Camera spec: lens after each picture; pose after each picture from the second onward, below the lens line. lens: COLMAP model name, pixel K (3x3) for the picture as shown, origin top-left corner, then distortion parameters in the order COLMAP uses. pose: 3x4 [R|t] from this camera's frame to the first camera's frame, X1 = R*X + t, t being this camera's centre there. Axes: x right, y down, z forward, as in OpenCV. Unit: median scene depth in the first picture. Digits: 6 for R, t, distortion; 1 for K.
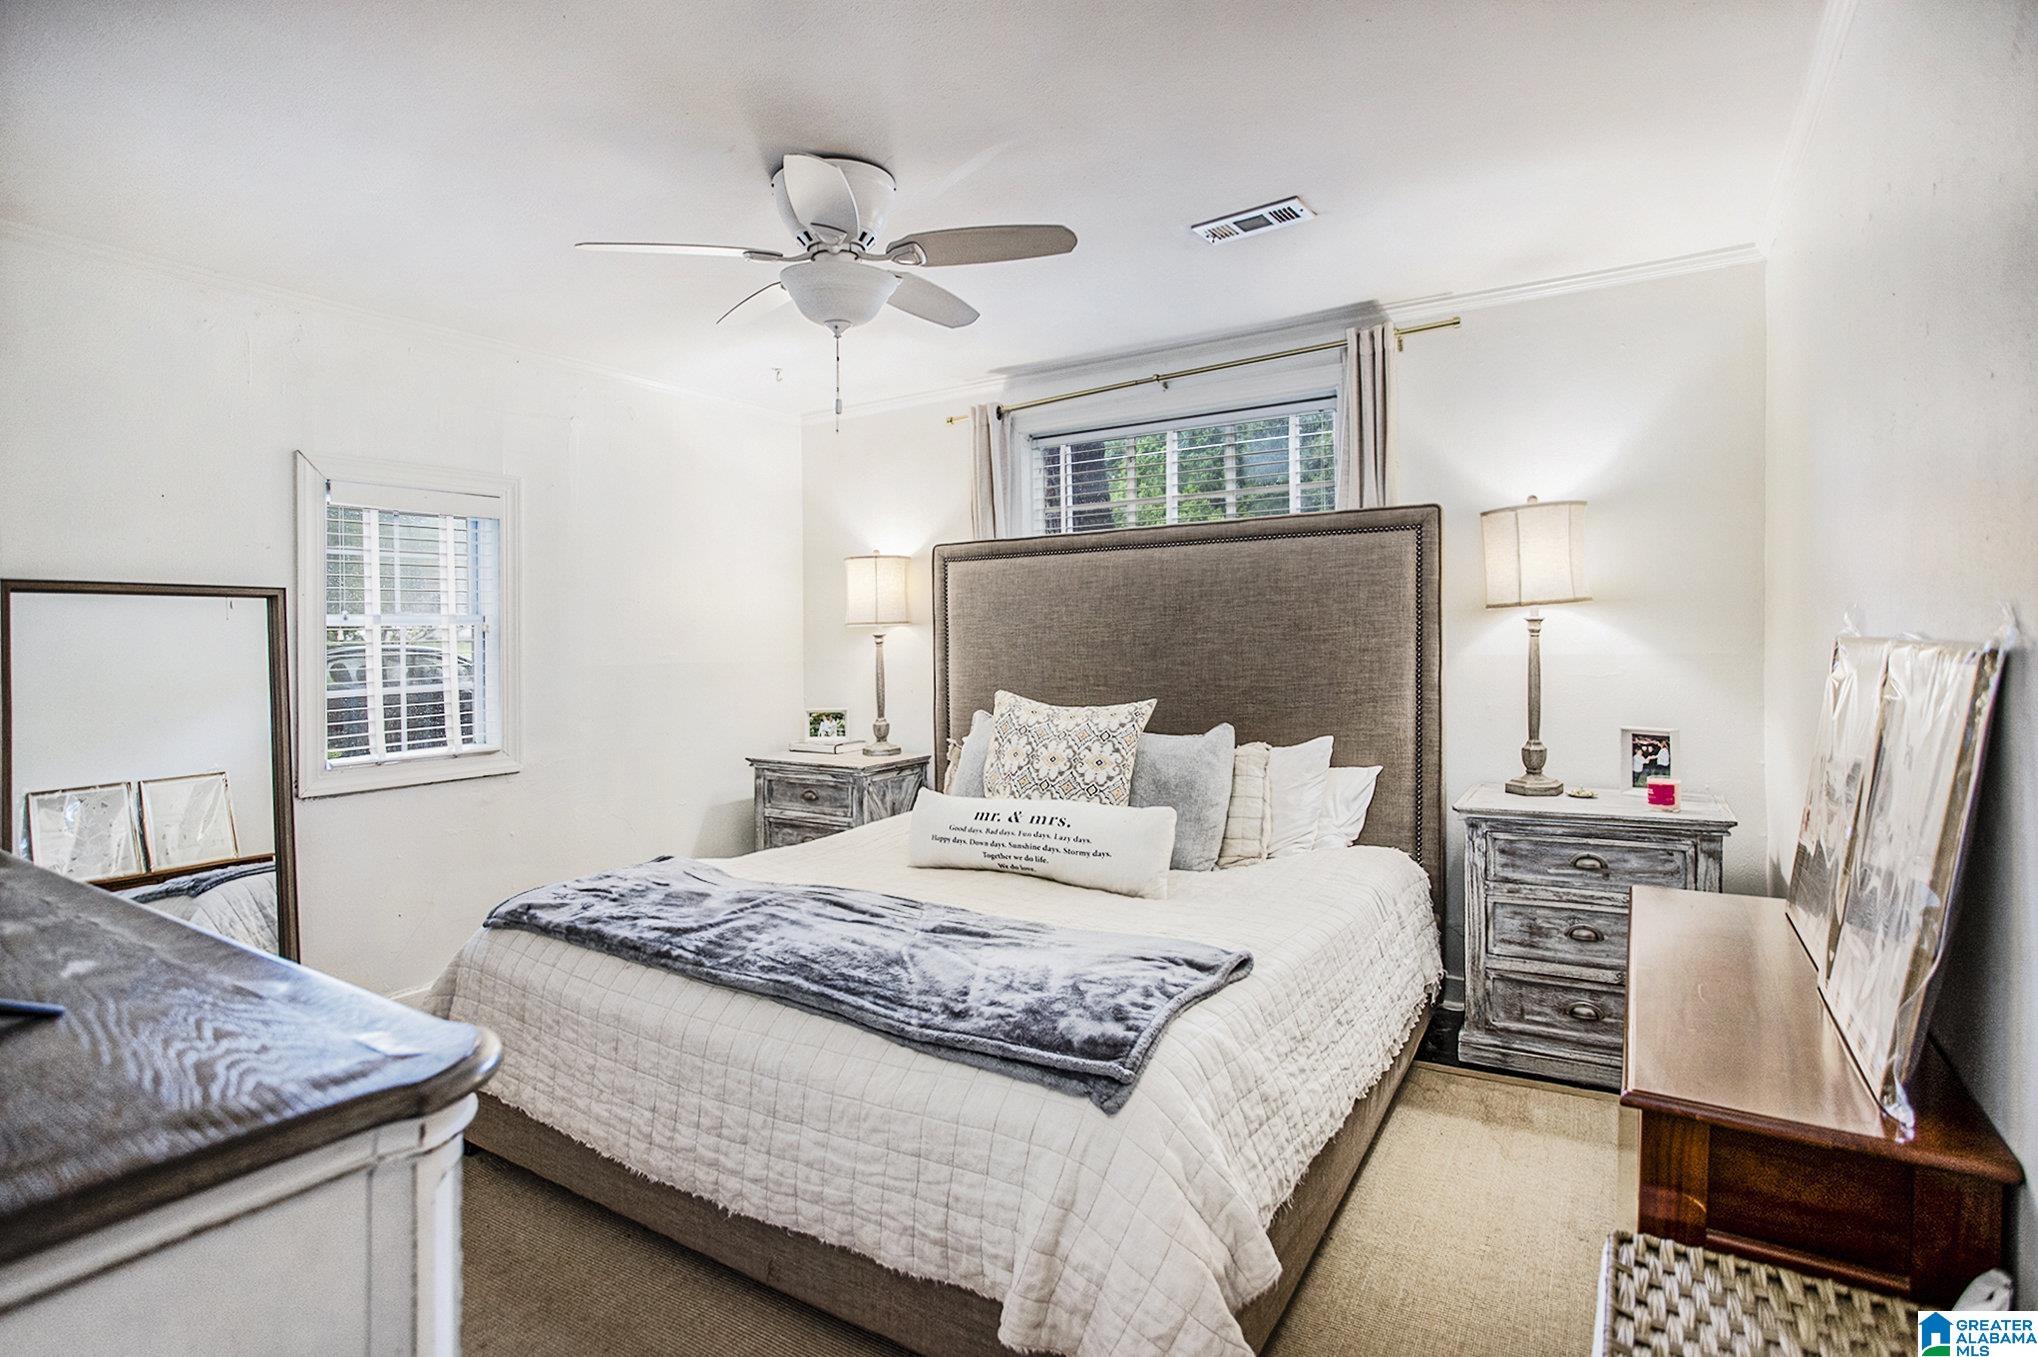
lens RADIAL K [[1016.6, 0, 1022.6], [0, 1016.6, 626.2], [0, 0, 1]] dist [-0.003467, 0.001171]
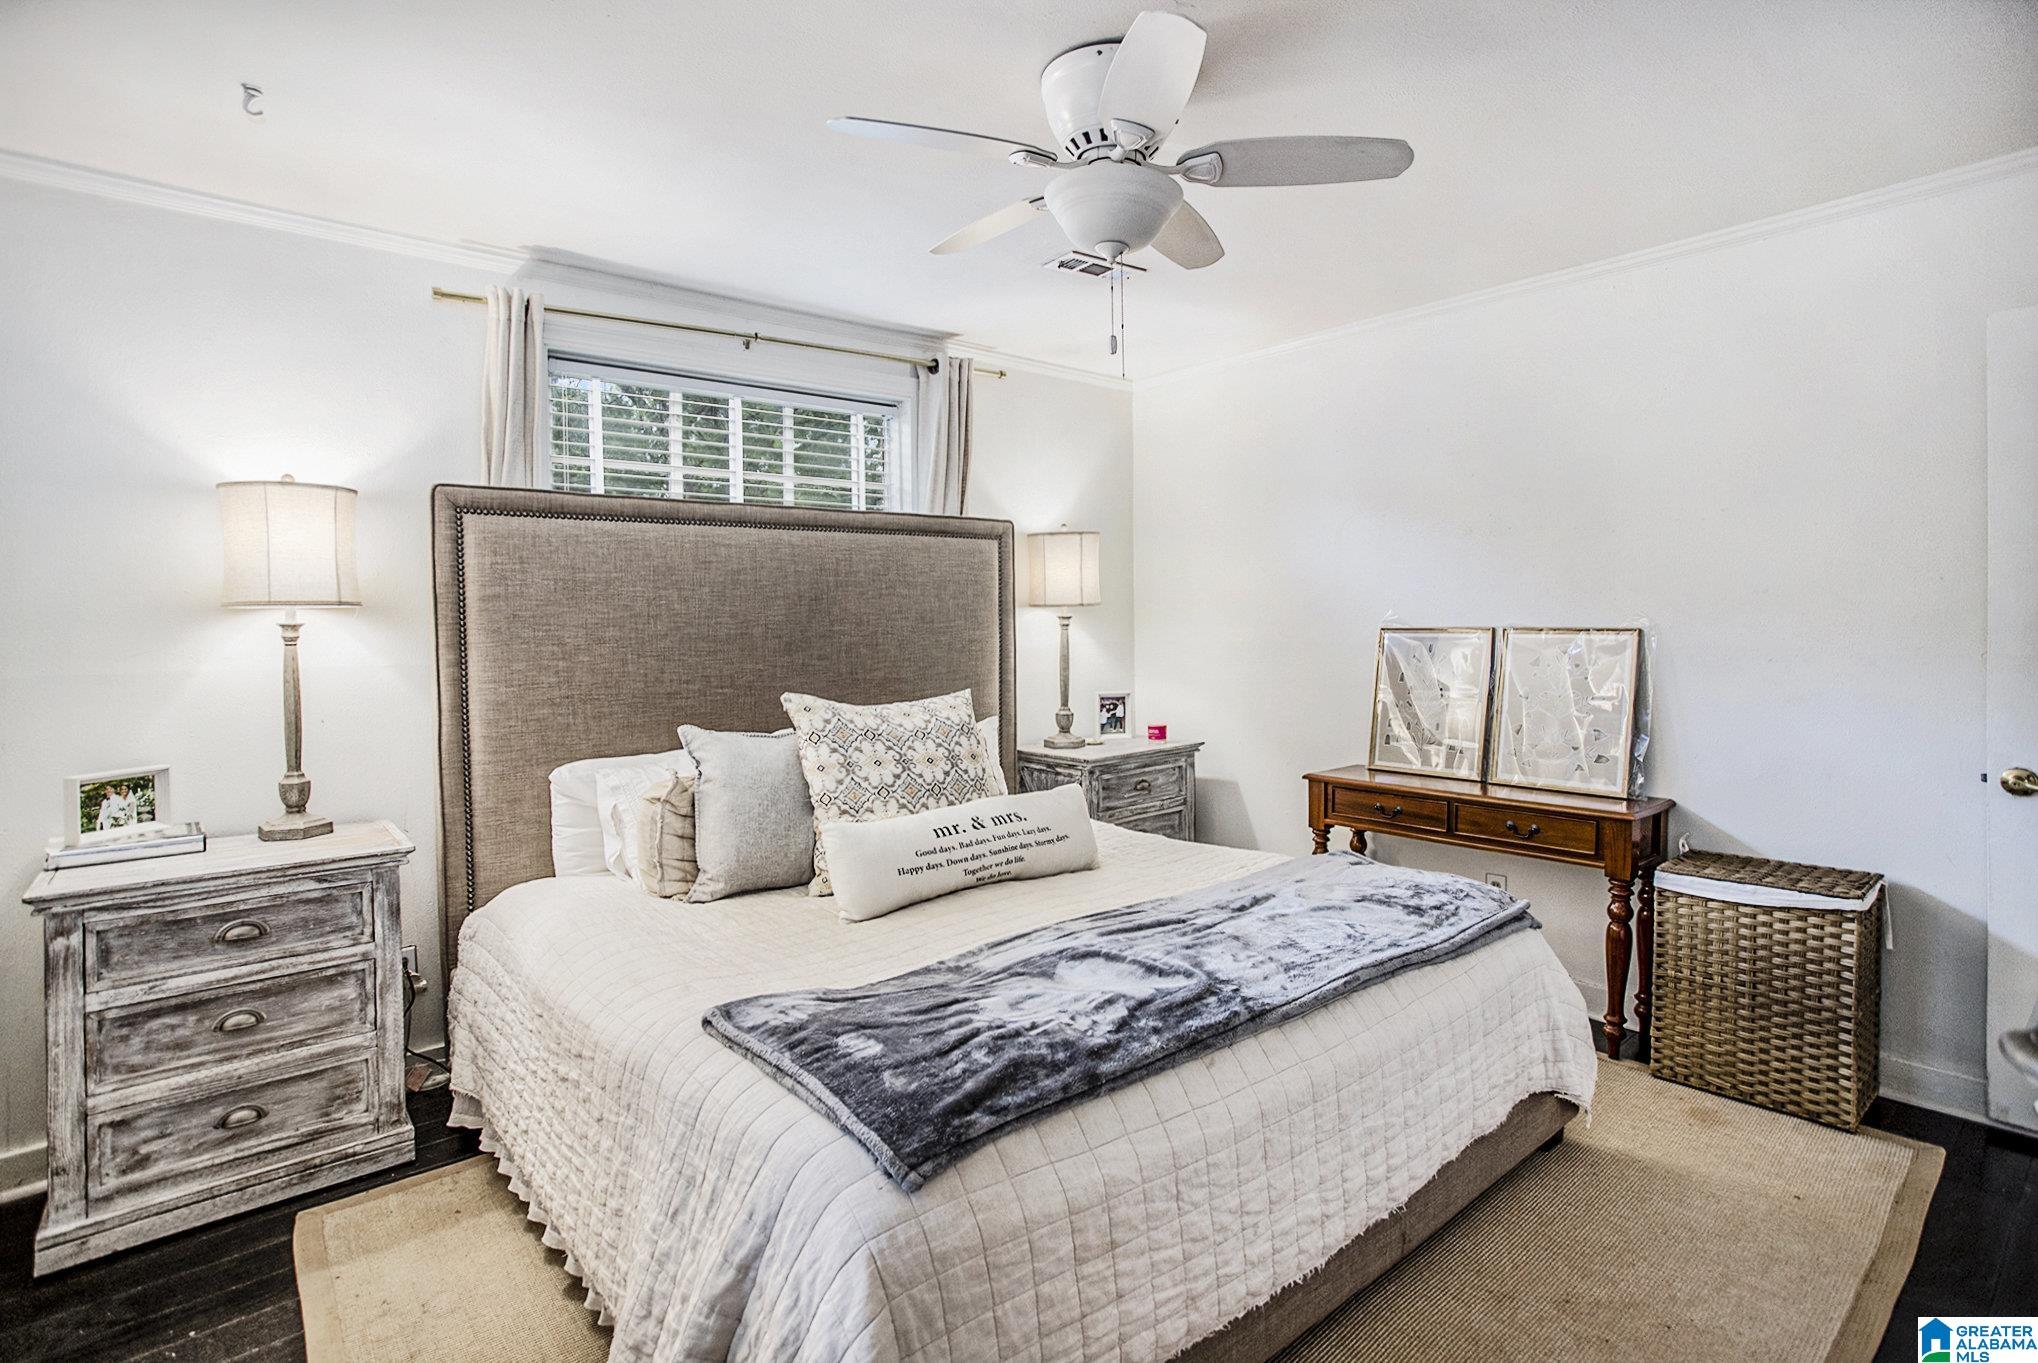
lens RADIAL K [[1016.6, 0, 1022.6], [0, 1016.6, 629.2], [0, 0, 1]] dist [-0.003467, 0.001171]
pose [[0.316891, 0.011574, 0.948391, -0.652027], [0.000202, 0.999925, -0.012270, 0.021602], [-0.948462, 0.004080, 0.316865, 0.522616]]
